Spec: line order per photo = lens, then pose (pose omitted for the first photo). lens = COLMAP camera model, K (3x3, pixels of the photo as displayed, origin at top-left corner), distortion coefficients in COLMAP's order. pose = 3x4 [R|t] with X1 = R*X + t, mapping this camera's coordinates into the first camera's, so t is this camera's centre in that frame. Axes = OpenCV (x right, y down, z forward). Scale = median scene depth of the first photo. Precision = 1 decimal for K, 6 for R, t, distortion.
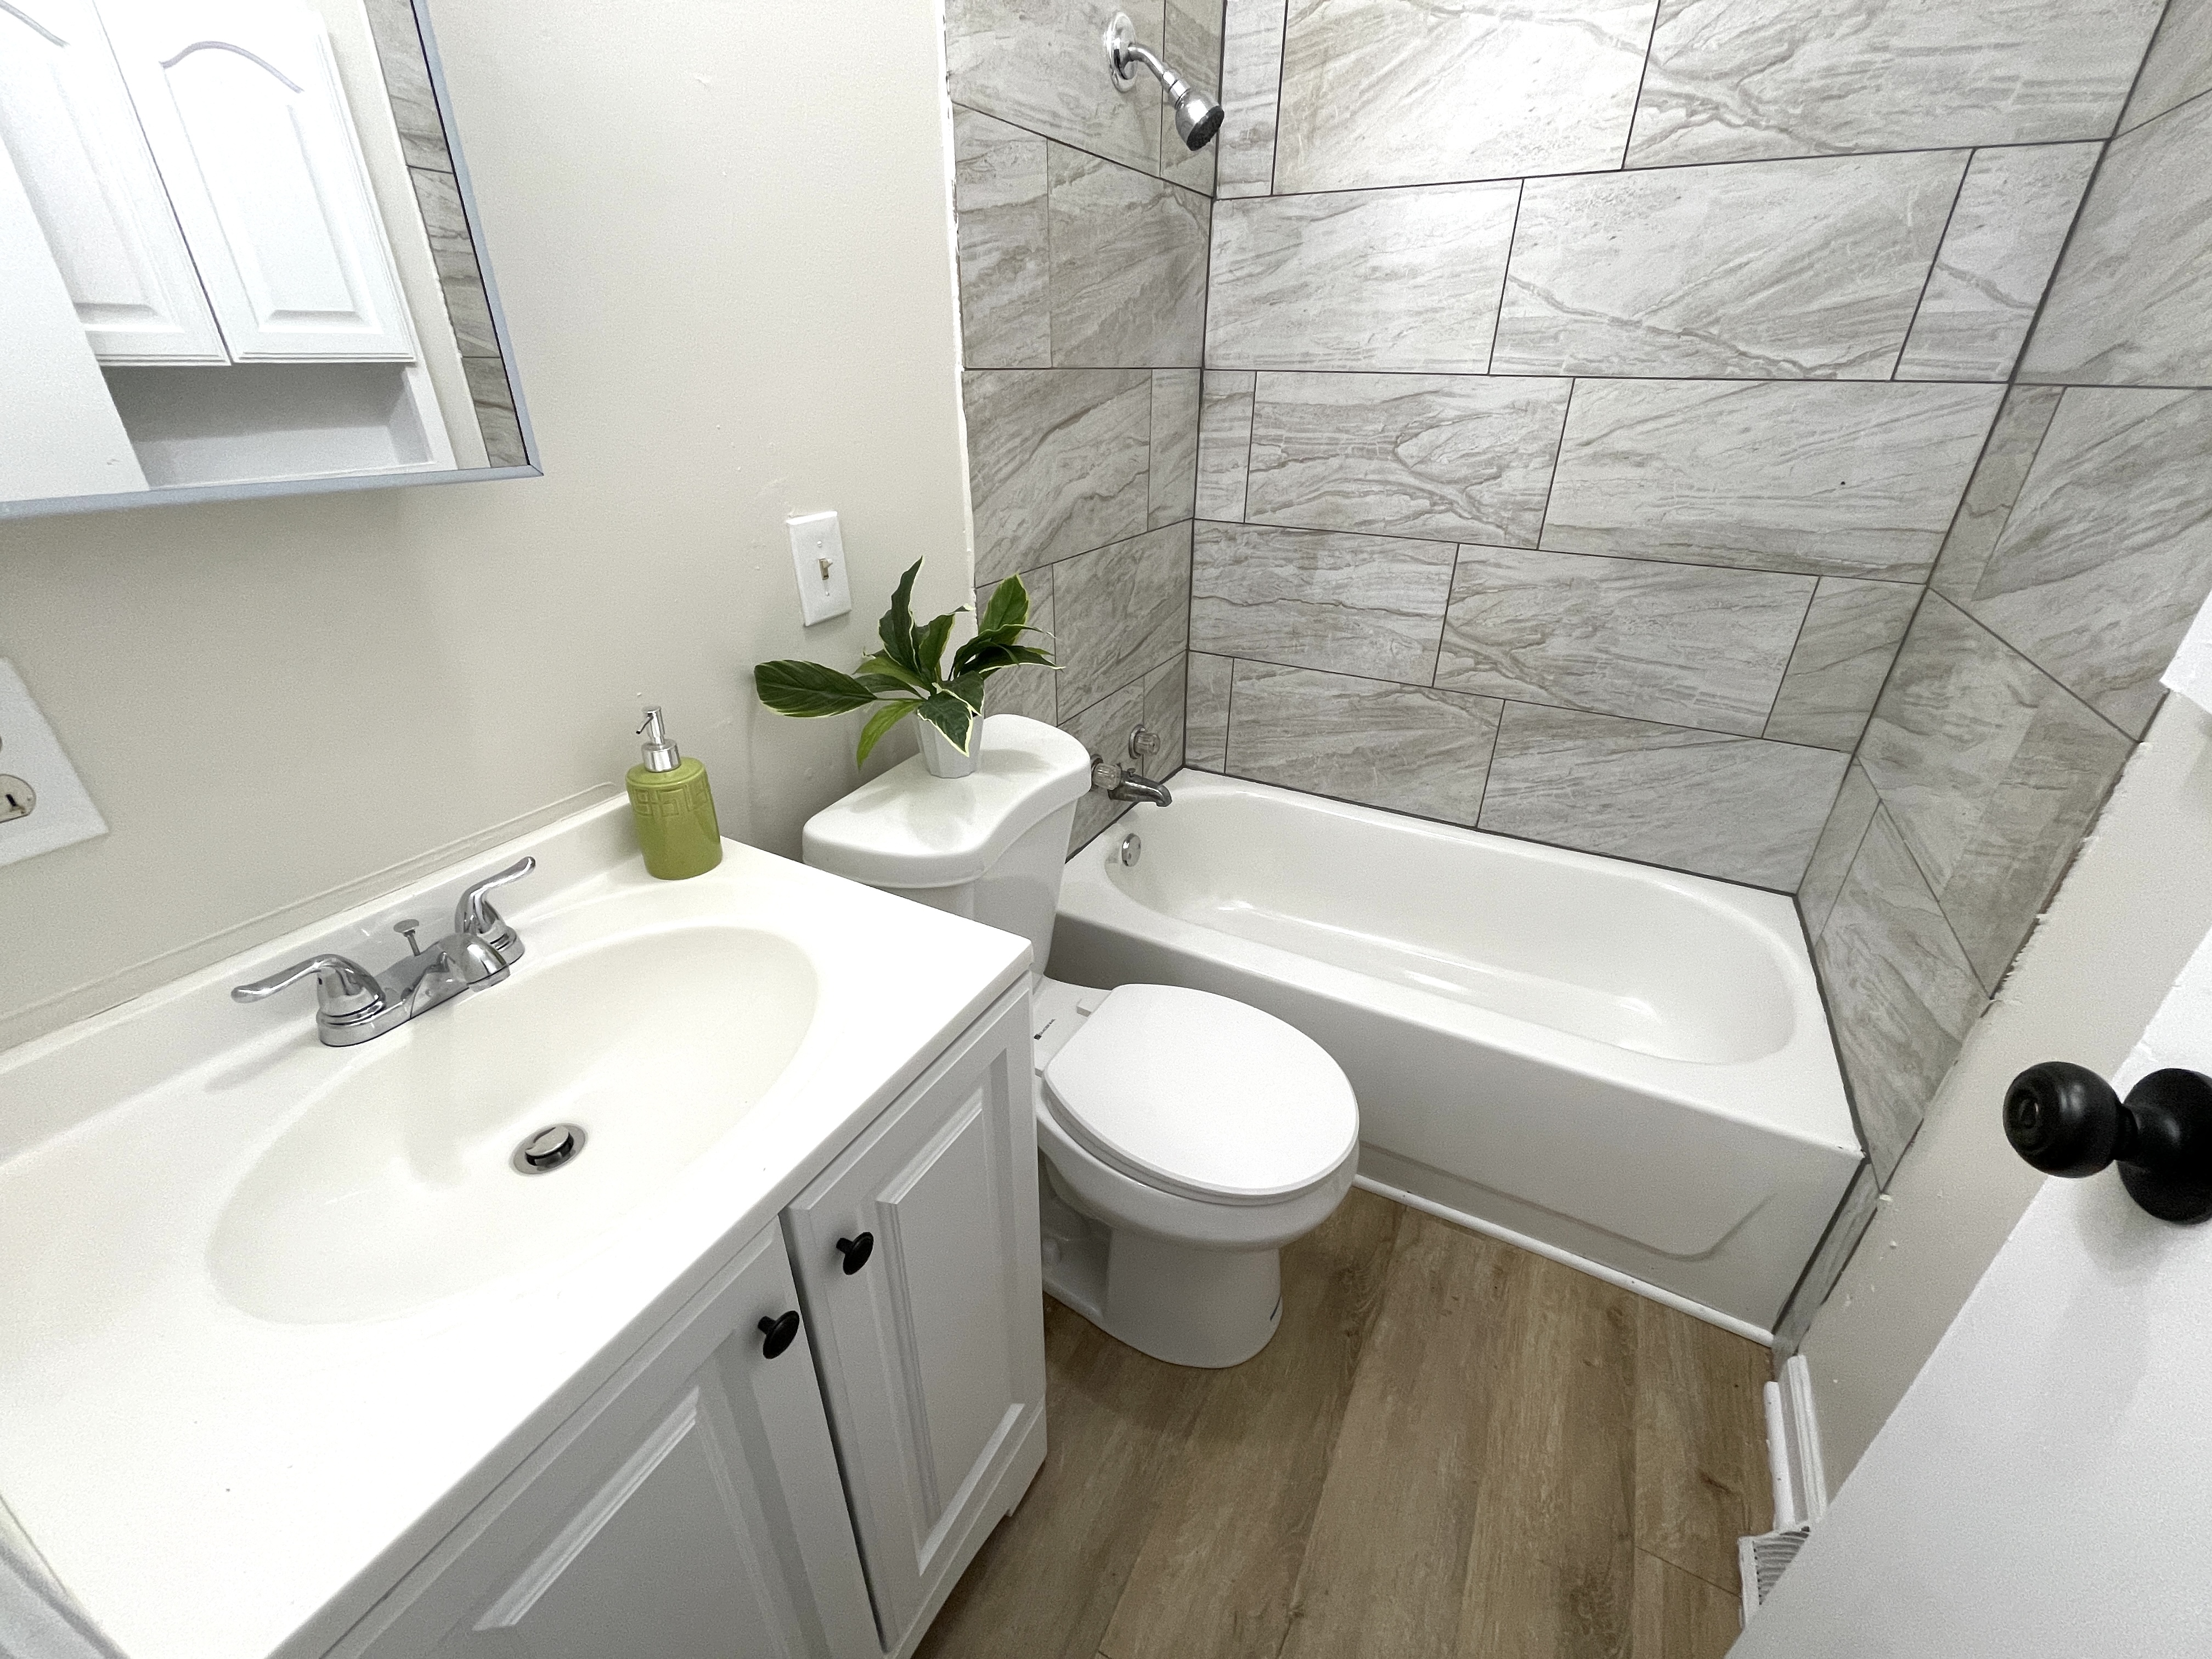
lens RADIAL K [[900.0, 0, 1110.5], [0, 900.0, 832.0], [0, 0, 1]] dist [-0.000536, -0.001020]
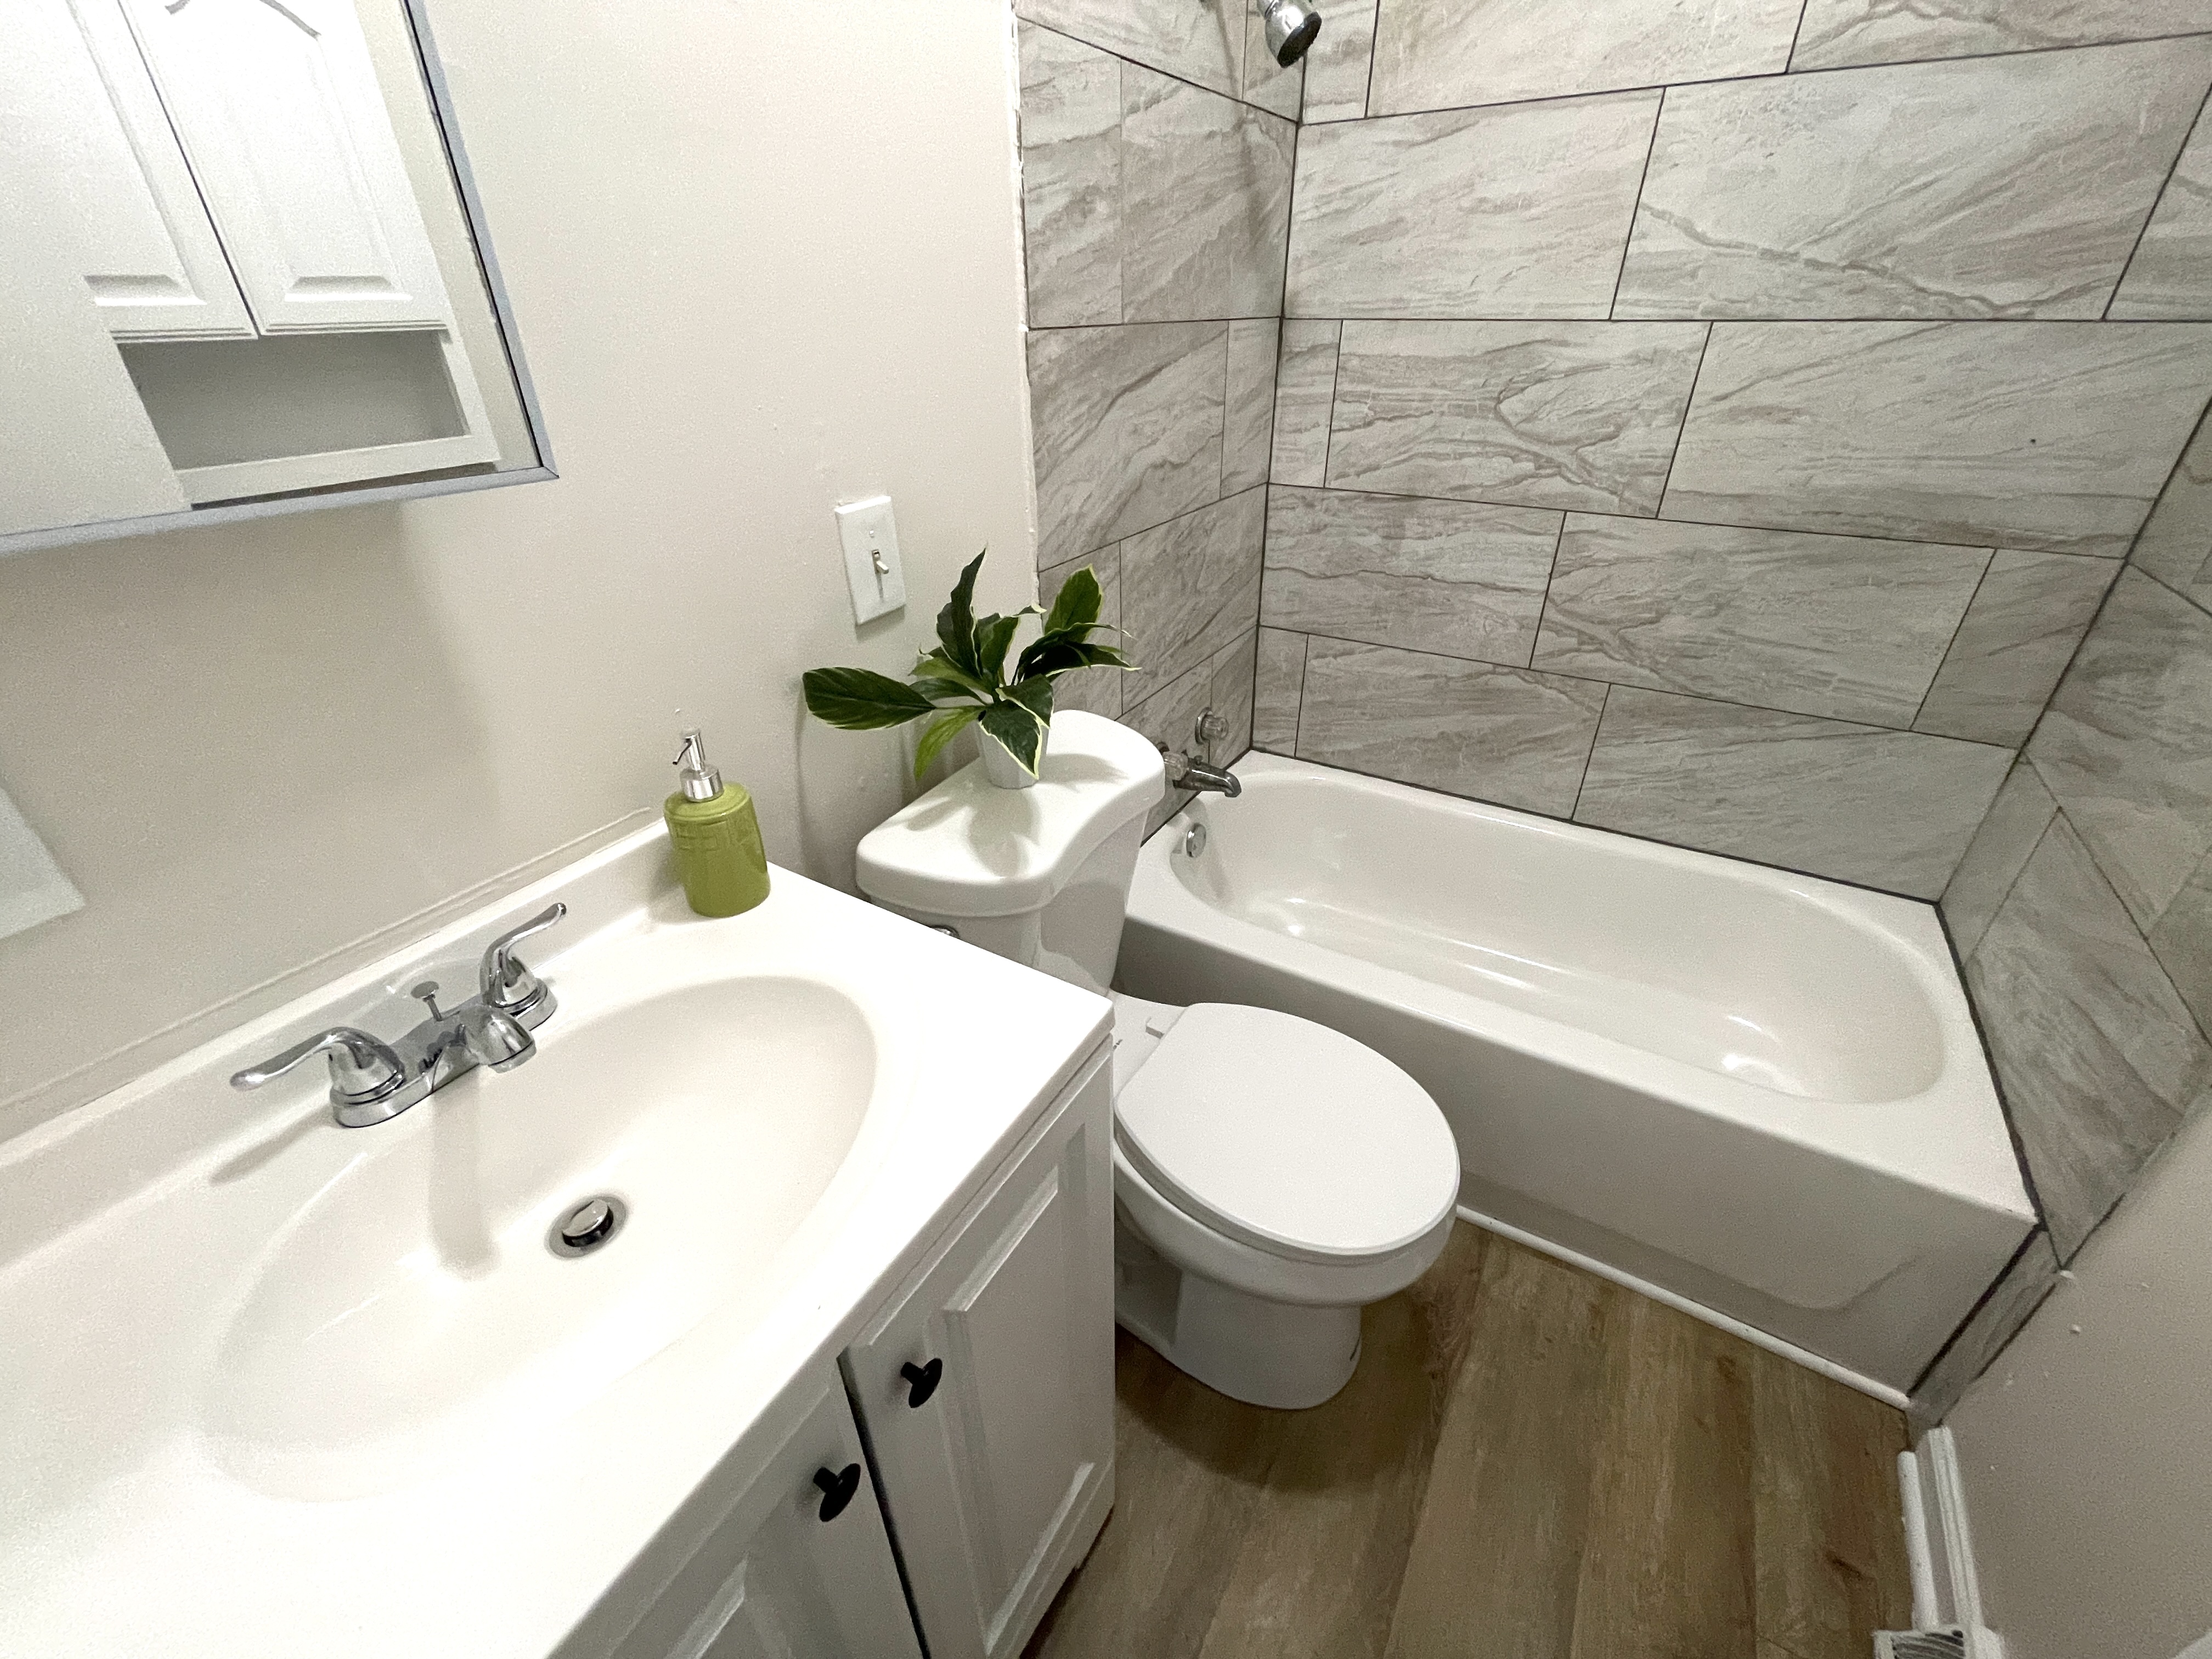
lens RADIAL K [[900.0, 0, 1112.0], [0, 900.0, 832.8], [0, 0, 1]] dist [-0.000536, -0.001020]
pose [[0.998738, 0.007822, -0.049605, -0.027650], [-0.005305, 0.998701, 0.050671, -0.052554], [0.049937, -0.050343, 0.997483, 0.075510]]
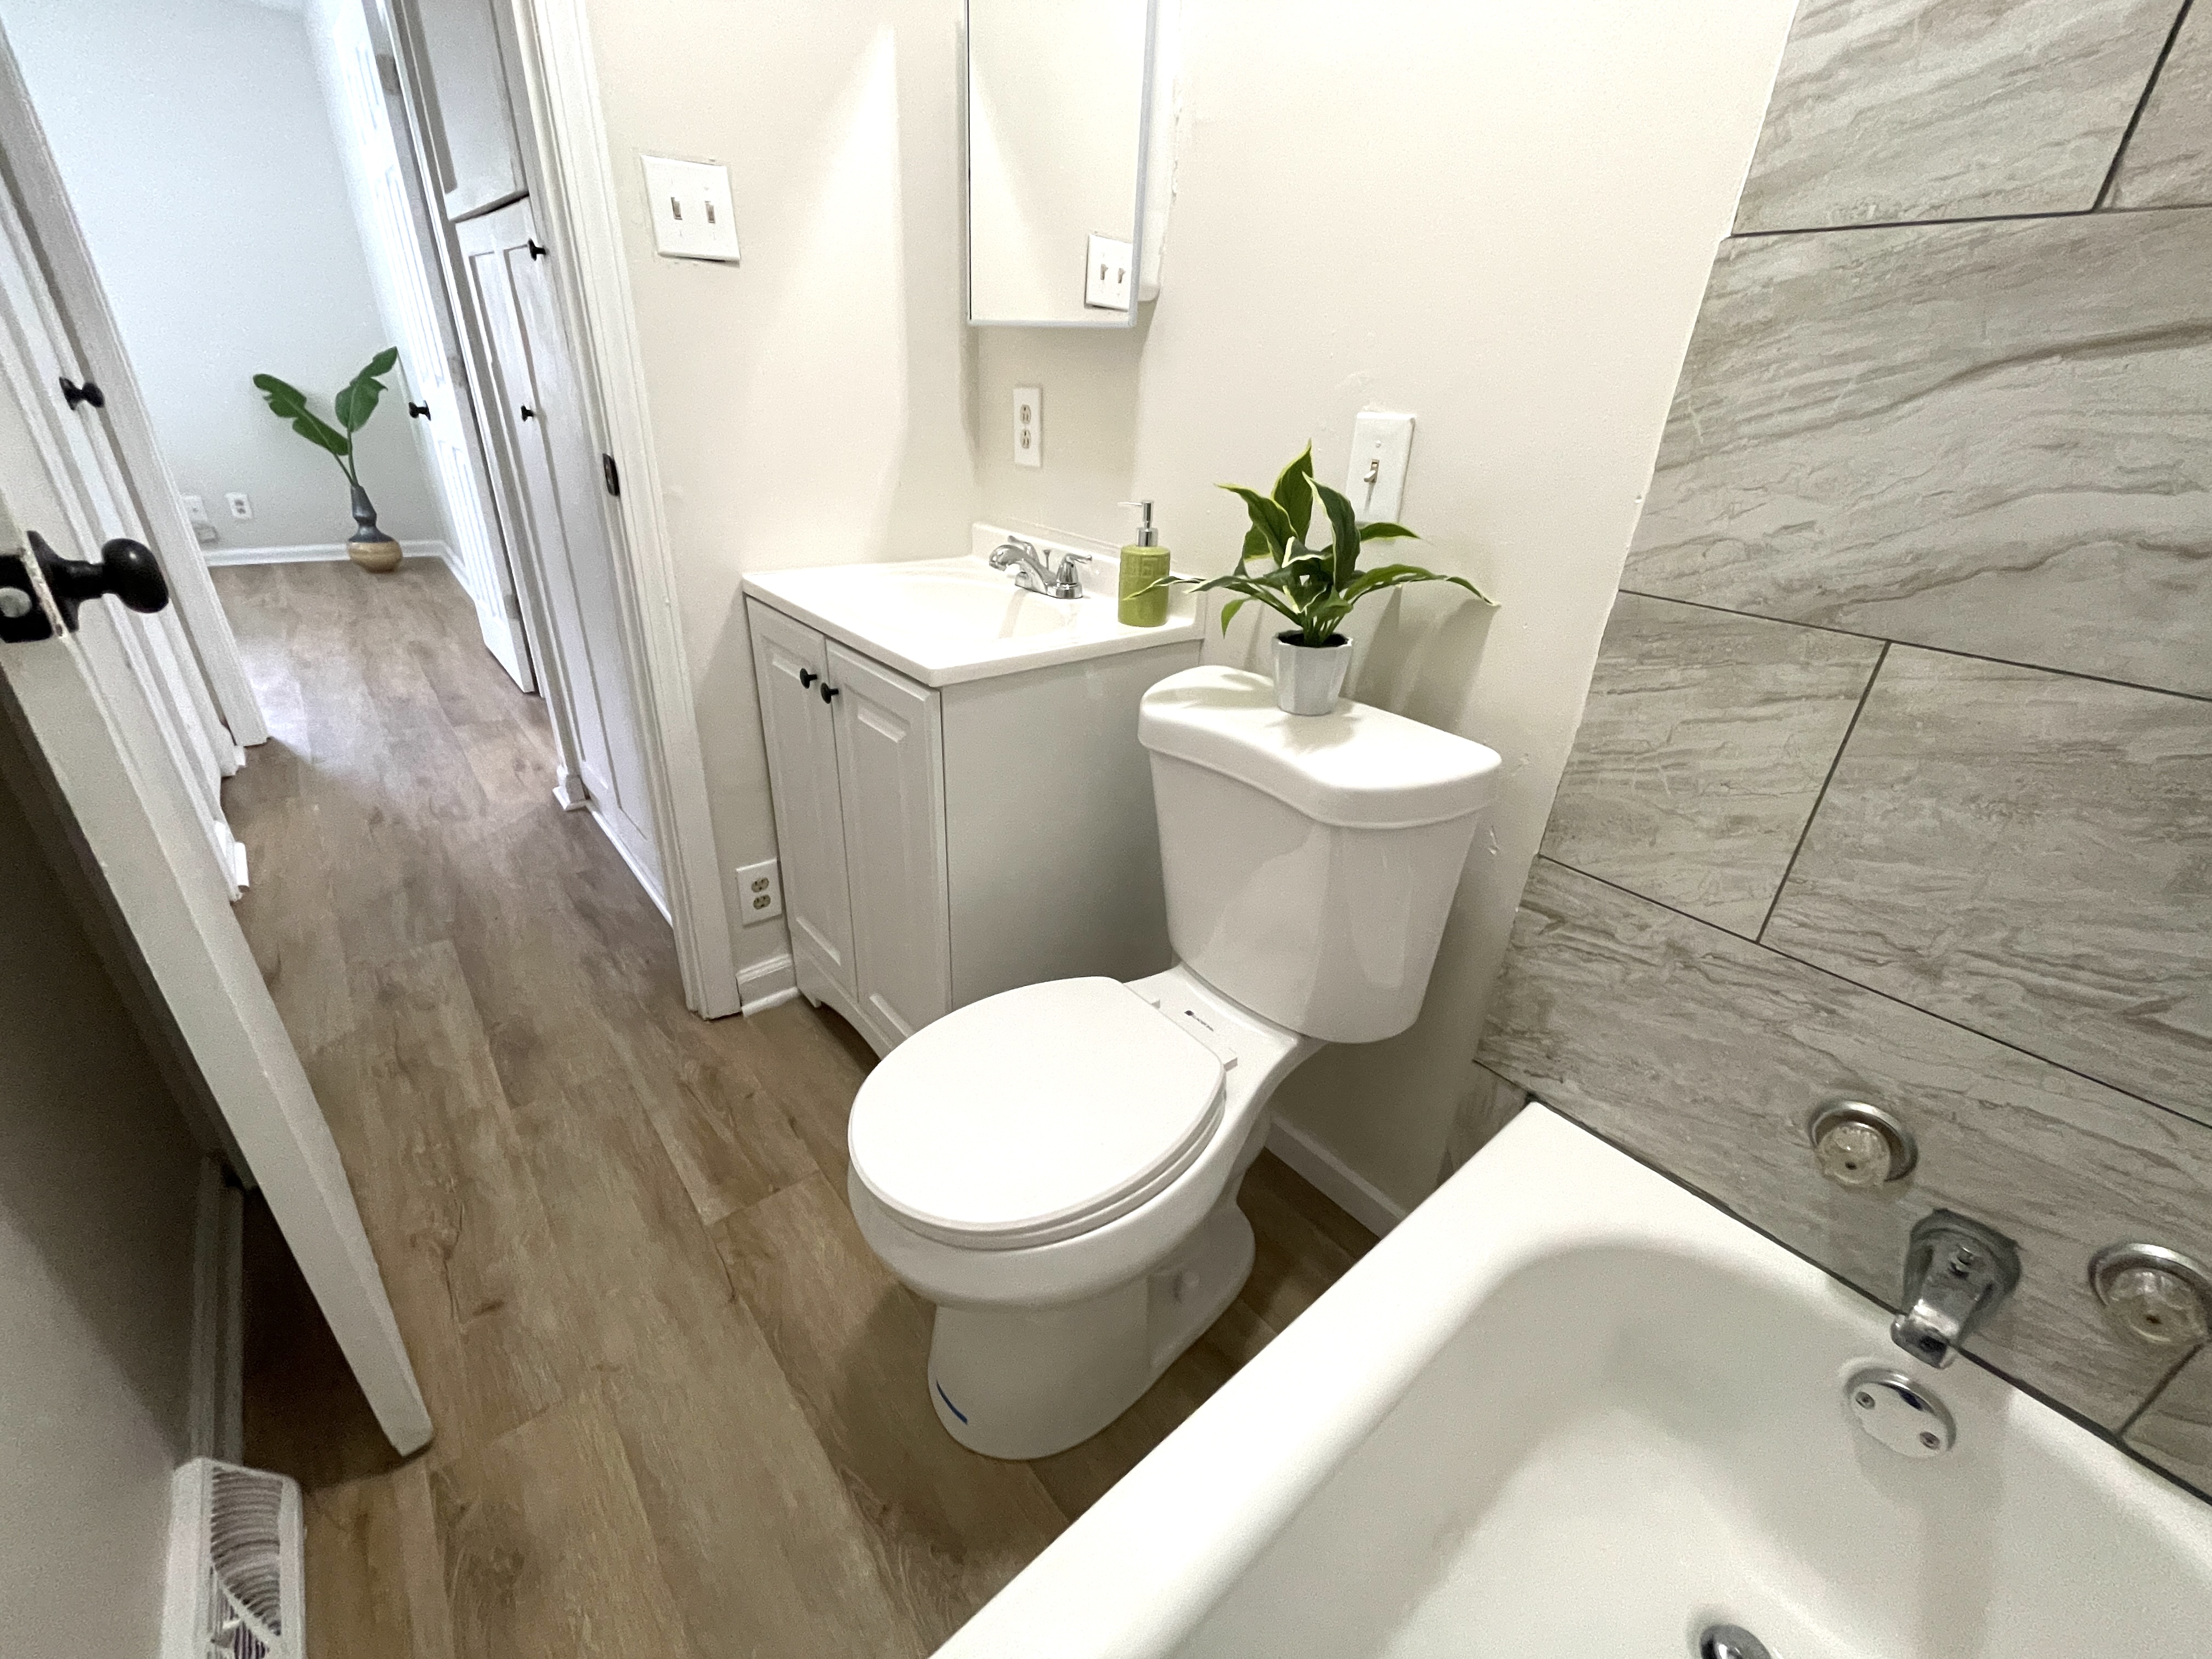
lens RADIAL K [[900.0, 0, 1119.5], [0, 900.0, 822.8], [0, 0, 1]] dist [-0.000536, -0.001020]
pose [[-0.368314, 0.384279, -0.846566, 0.599119], [-0.475625, 0.704514, 0.526727, -0.324136], [0.798828, 0.596649, -0.076709, 0.864006]]
